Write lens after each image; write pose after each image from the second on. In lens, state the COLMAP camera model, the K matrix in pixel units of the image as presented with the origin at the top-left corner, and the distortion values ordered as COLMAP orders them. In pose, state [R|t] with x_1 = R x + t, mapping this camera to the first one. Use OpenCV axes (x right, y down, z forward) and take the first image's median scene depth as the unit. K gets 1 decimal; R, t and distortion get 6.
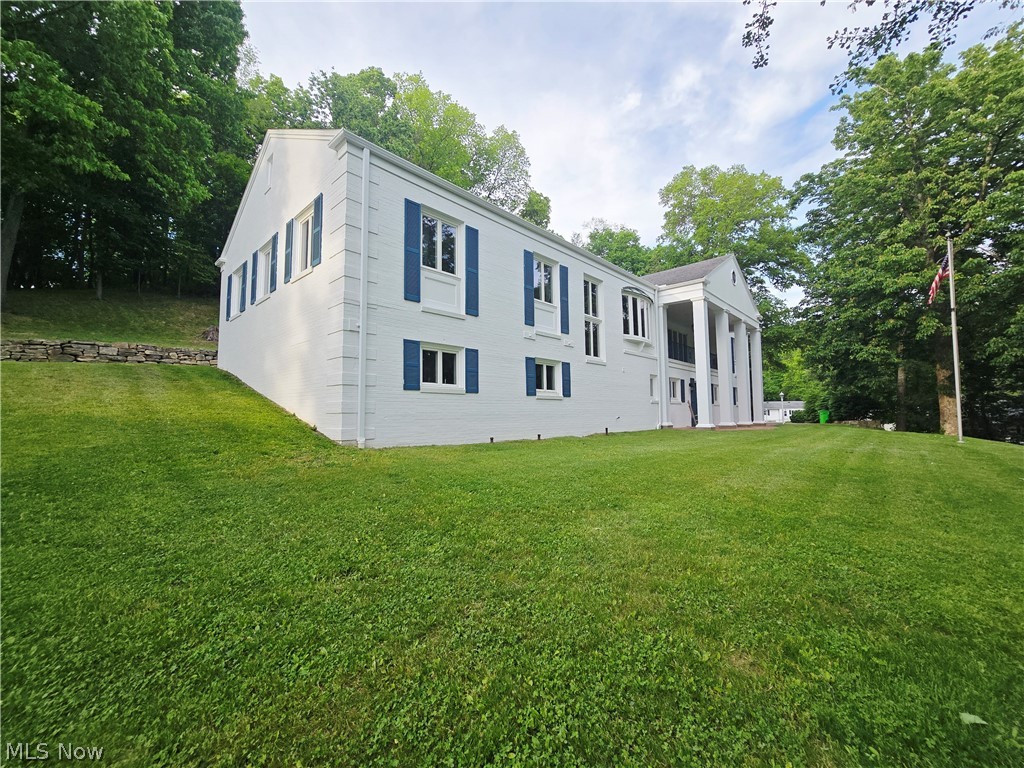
lens RADIAL K [[422.9, 0, 512.0], [0, 422.9, 384.0], [0, 0, 1]] dist [0.001247, 0.000418]
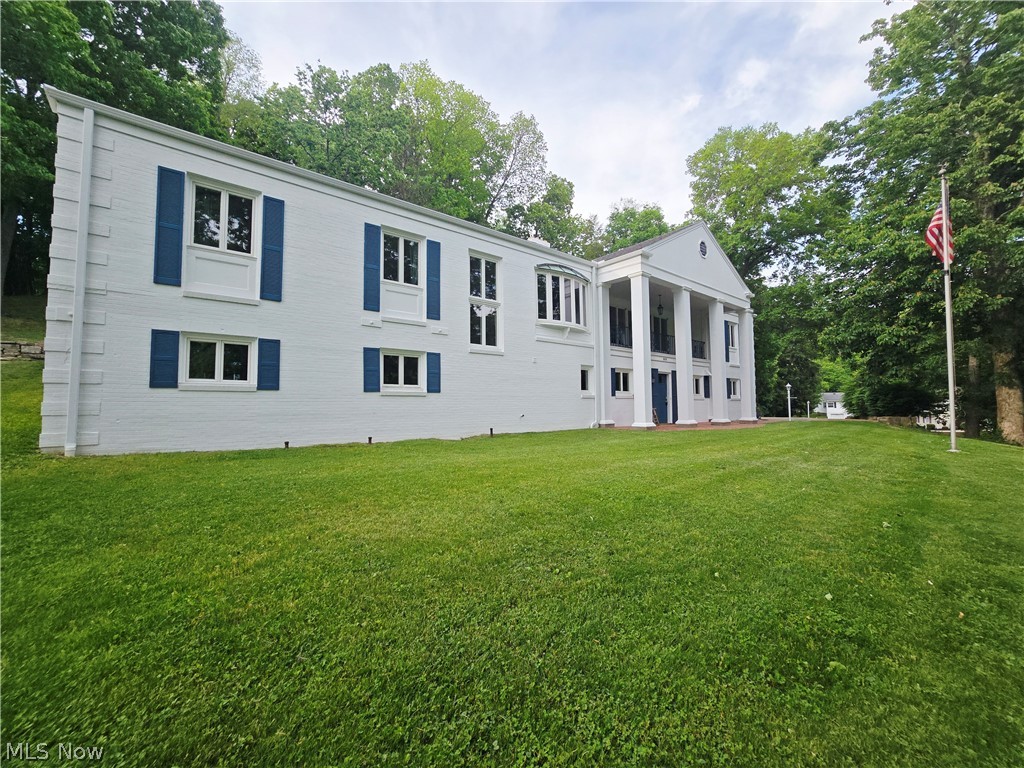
lens RADIAL K [[418.6, 0, 512.0], [0, 418.6, 384.0], [0, 0, 1]] dist [-0.000592, 0.000545]
pose [[0.989497, -0.006236, -0.144420, 0.312835], [0.009053, 0.999781, 0.018856, -0.001611], [0.144270, -0.019966, 0.989337, 0.133341]]
